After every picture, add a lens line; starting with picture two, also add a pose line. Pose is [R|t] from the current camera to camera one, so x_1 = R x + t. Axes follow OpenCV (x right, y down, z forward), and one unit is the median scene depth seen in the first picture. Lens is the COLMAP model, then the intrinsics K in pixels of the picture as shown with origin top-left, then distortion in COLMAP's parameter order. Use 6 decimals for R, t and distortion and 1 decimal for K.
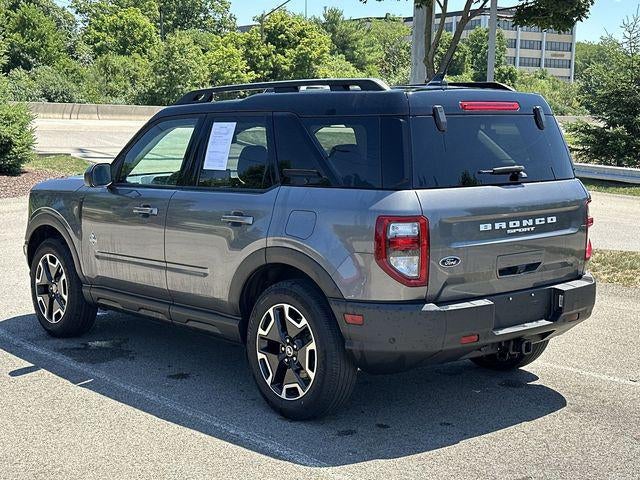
lens RADIAL K [[1004.9, 0, 320.0], [0, 1004.9, 240.0], [0, 0, 1]] dist [0.008047, -0.003961]
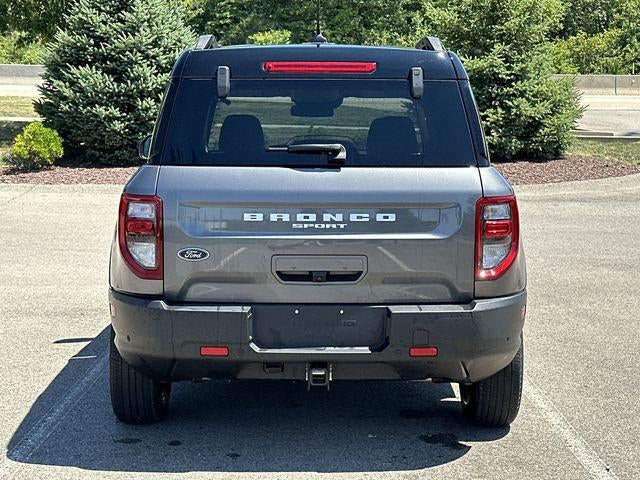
lens RADIAL K [[1219.7, 0, 320.0], [0, 1219.7, 240.0], [0, 0, 1]] dist [0.005464, -0.020030]
pose [[0.785298, 0.081199, -0.613771, 0.689422], [-0.084815, 0.996125, 0.023265, -0.018604], [0.613281, 0.033787, 0.789142, 0.223336]]
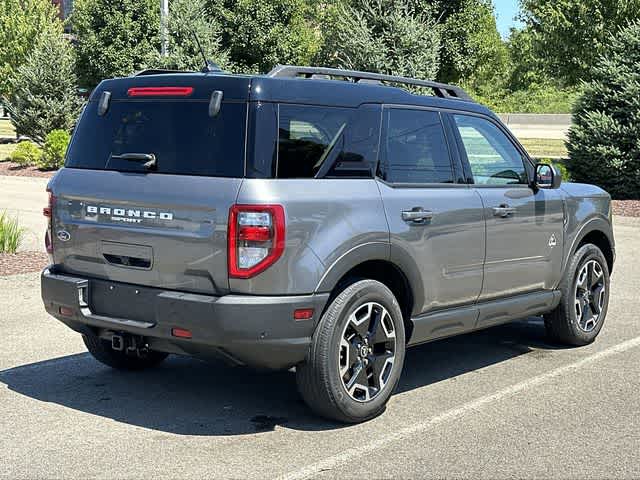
lens RADIAL K [[1012.5, 0, 320.0], [0, 1012.5, 240.0], [0, 0, 1]] dist [0.039952, 0.097308]
pose [[0.216165, 0.106478, -0.970534, 1.040412], [-0.137345, 0.987467, 0.077745, -0.080524], [0.966648, 0.116493, 0.228080, 0.846174]]
